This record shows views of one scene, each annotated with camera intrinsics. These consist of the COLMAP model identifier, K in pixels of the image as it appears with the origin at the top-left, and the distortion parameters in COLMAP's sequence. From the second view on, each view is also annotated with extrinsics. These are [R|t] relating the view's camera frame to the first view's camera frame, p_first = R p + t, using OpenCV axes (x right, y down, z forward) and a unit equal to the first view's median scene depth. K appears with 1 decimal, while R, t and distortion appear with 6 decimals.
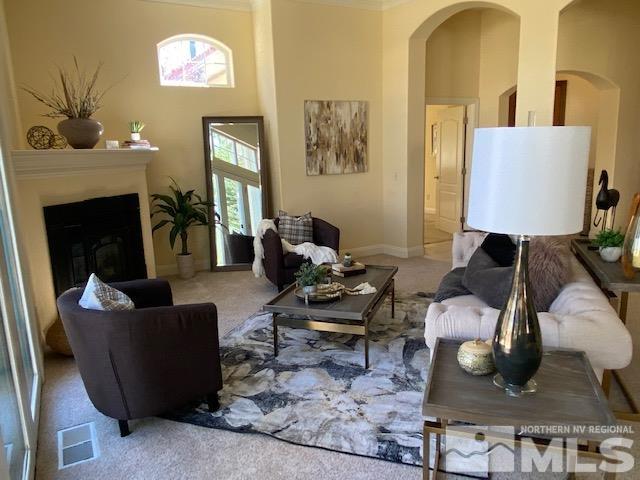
lens RADIAL K [[476.4, 0, 324.8], [0, 476.4, 239.6], [0, 0, 1]] dist [0.042410, -0.000571]
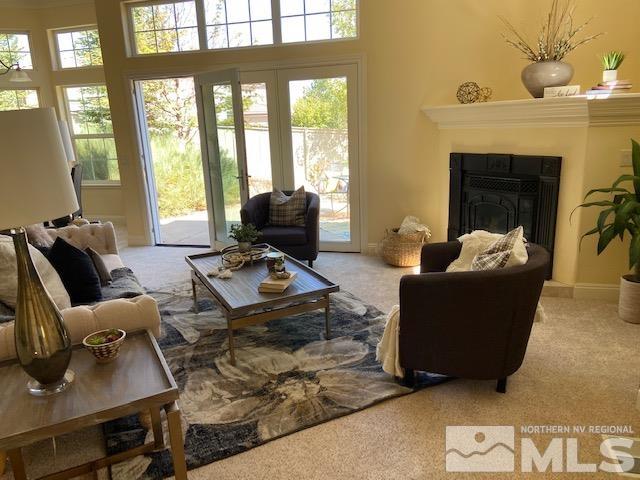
lens RADIAL K [[479.2, 0, 318.1], [0, 479.2, 237.2], [0, 0, 1]] dist [0.147360, -0.172629]
pose [[-0.724083, 0.230388, -0.650096, 0.334771], [-0.060860, 0.917541, 0.392955, -0.216596], [0.687023, 0.324097, -0.650354, 1.060377]]
